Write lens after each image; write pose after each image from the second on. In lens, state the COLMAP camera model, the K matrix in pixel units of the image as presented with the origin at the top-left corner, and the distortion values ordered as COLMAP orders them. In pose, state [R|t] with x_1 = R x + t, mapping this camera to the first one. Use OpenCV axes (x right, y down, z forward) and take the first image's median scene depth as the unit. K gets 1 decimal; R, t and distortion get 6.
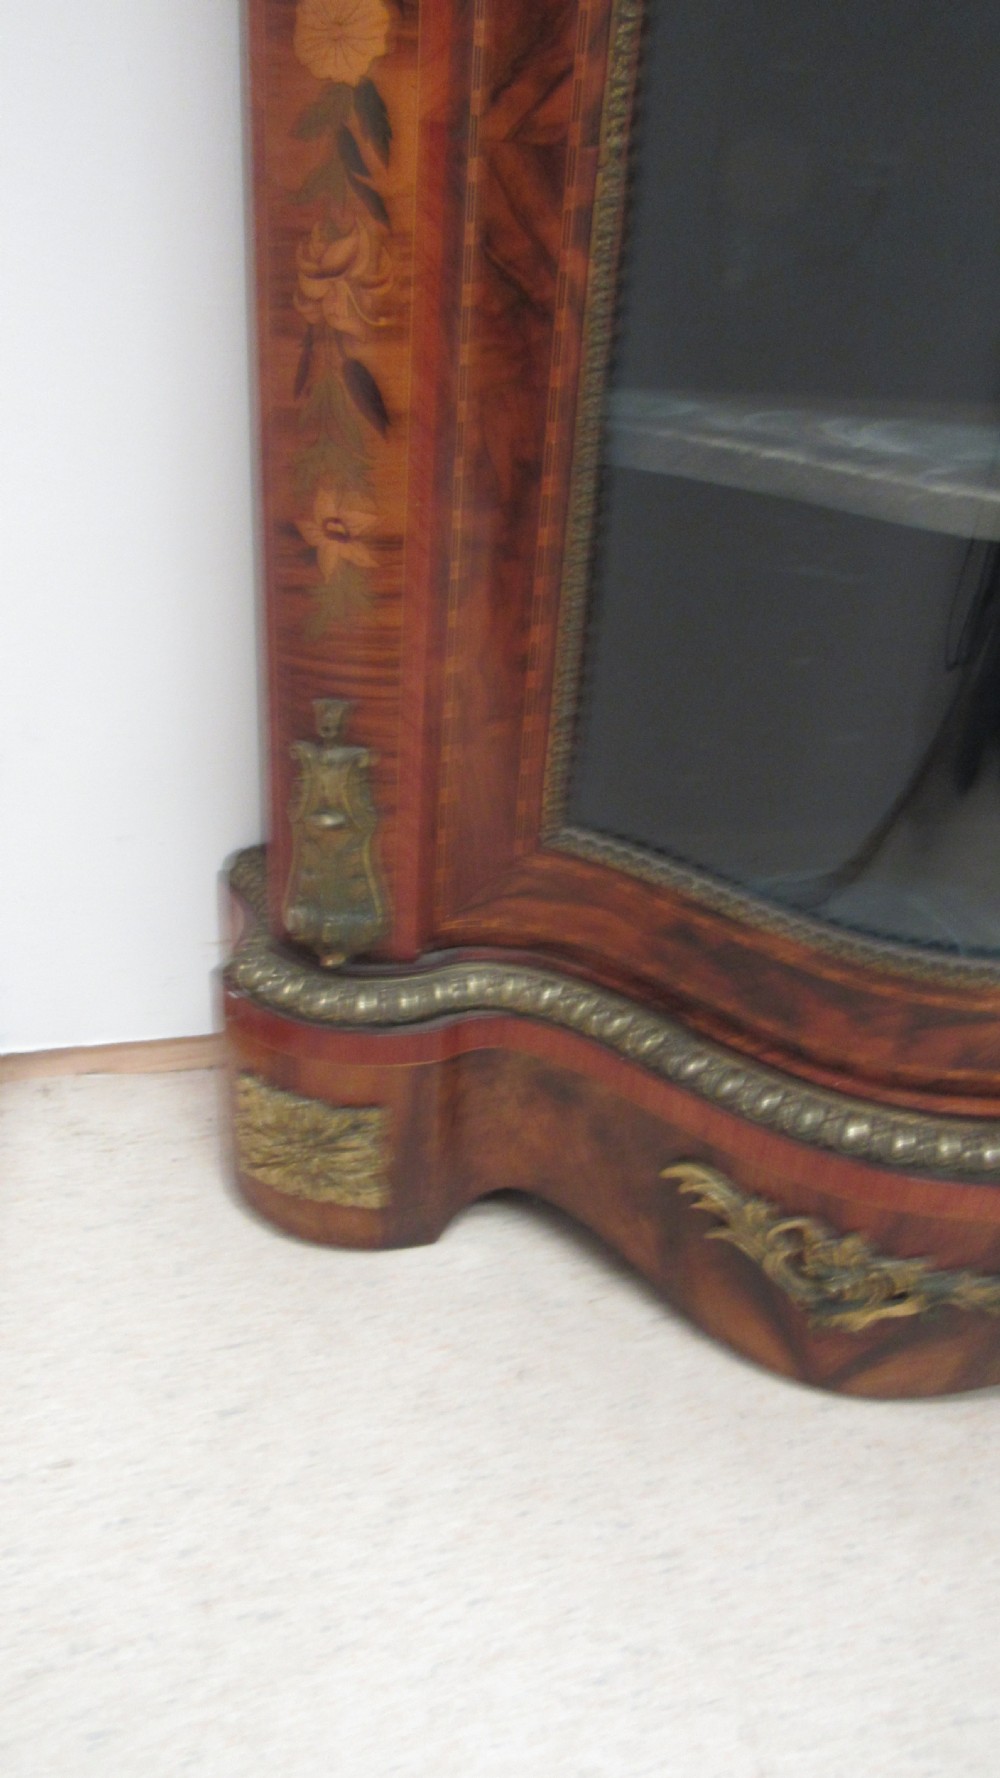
lens RADIAL K [[1278.5, 0, 490.5], [0, 1278.5, 885.1], [0, 0, 1]] dist [-0.029349, 0.008423]
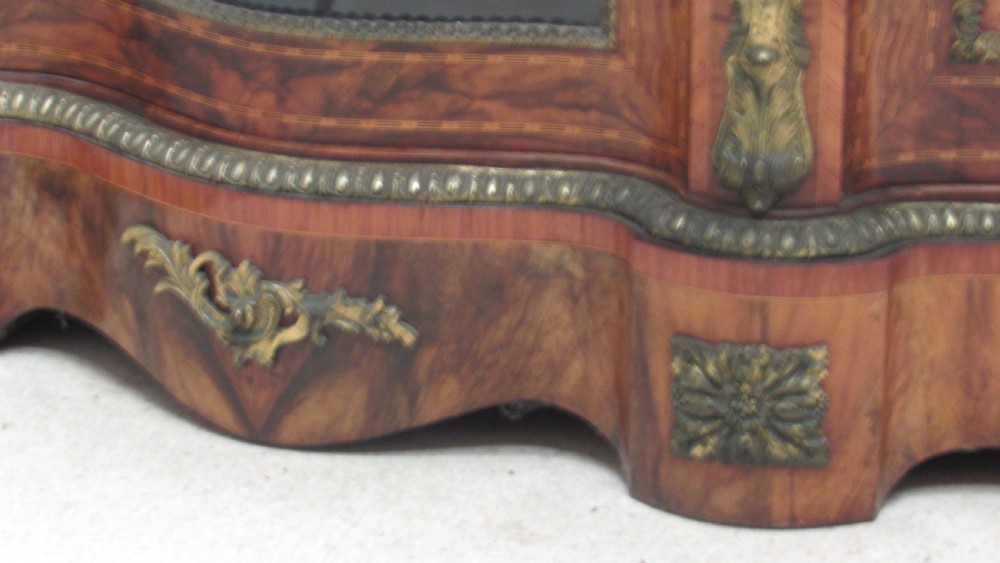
lens RADIAL K [[3267.9, 0, 499.8], [0, 3267.9, 282.7], [0, 0, 1]] dist [0.011506, 0.000000]
pose [[0.986067, -0.006488, -0.166224, 1.016137], [-0.020598, 0.986787, -0.160707, 0.772651], [0.165070, 0.161891, 0.972904, -1.910021]]
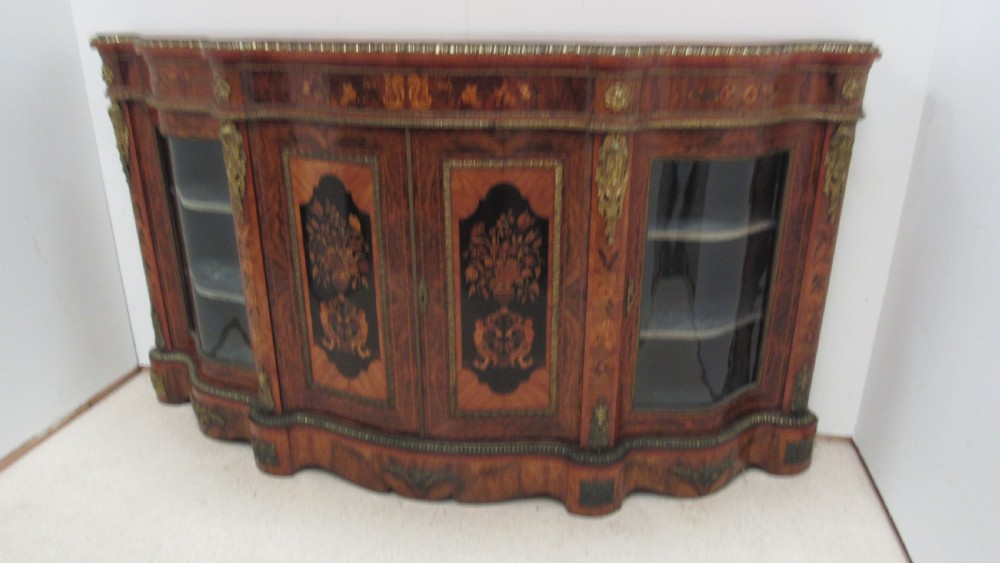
lens RADIAL K [[719.1, 0, 501.1], [0, 719.1, 281.1], [0, 0, 1]] dist [-0.029349, 0.008423]
pose [[0.916781, 0.090917, -0.388906, 2.841619], [-0.150381, 0.980663, -0.125242, -0.081162], [0.369999, 0.173304, 0.912725, -1.647182]]
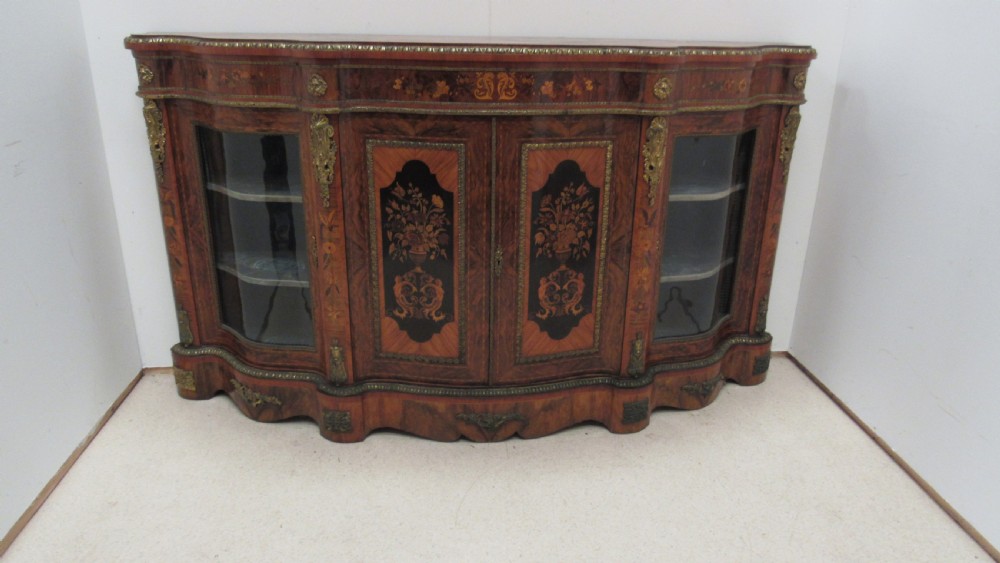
lens RADIAL K [[719.1, 0, 502.9], [0, 719.1, 283.7], [0, 0, 1]] dist [-0.029349, 0.008423]
pose [[0.991927, 0.007523, -0.126586, 1.952988], [-0.026440, 0.988570, -0.148425, 0.252297], [0.124023, 0.150574, 0.980788, -2.377350]]
